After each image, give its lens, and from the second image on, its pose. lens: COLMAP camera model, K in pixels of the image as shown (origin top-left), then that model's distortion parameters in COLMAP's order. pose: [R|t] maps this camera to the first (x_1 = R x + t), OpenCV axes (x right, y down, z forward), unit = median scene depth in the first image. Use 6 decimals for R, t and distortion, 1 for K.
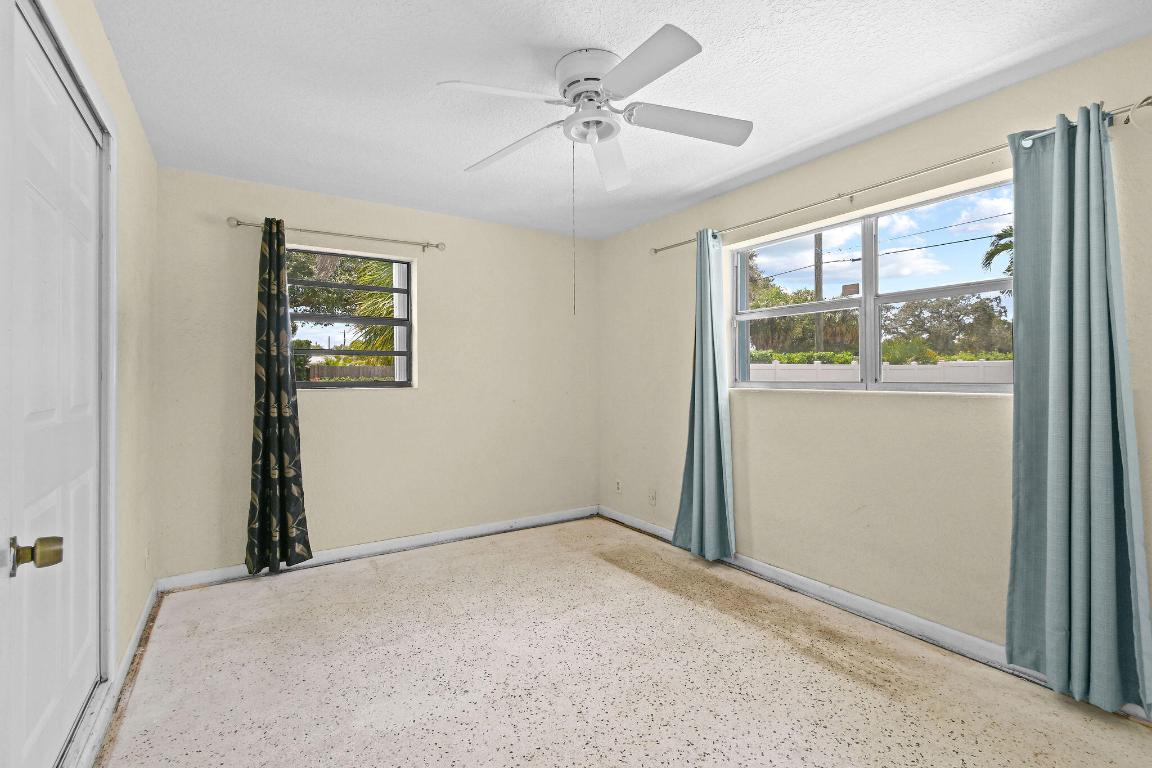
lens RADIAL K [[504.6, 0, 581.8], [0, 504.6, 375.8], [0, 0, 1]] dist [0.000324, -0.000209]
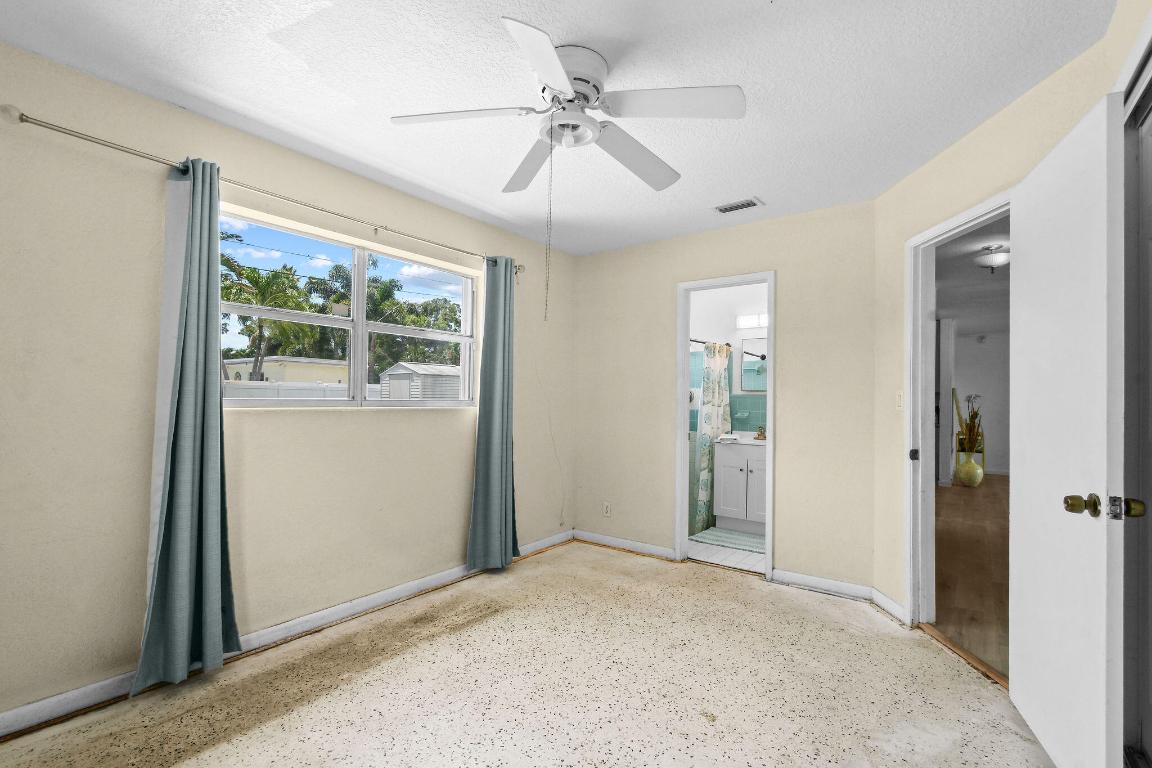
lens RADIAL K [[504.6, 0, 582.4], [0, 504.6, 394.1], [0, 0, 1]] dist [0.000324, -0.000209]
pose [[-0.320384, 0.008610, 0.947249, -0.687585], [-0.011044, 0.999857, -0.012824, 0.010630], [-0.947223, -0.014570, -0.320243, 0.991649]]
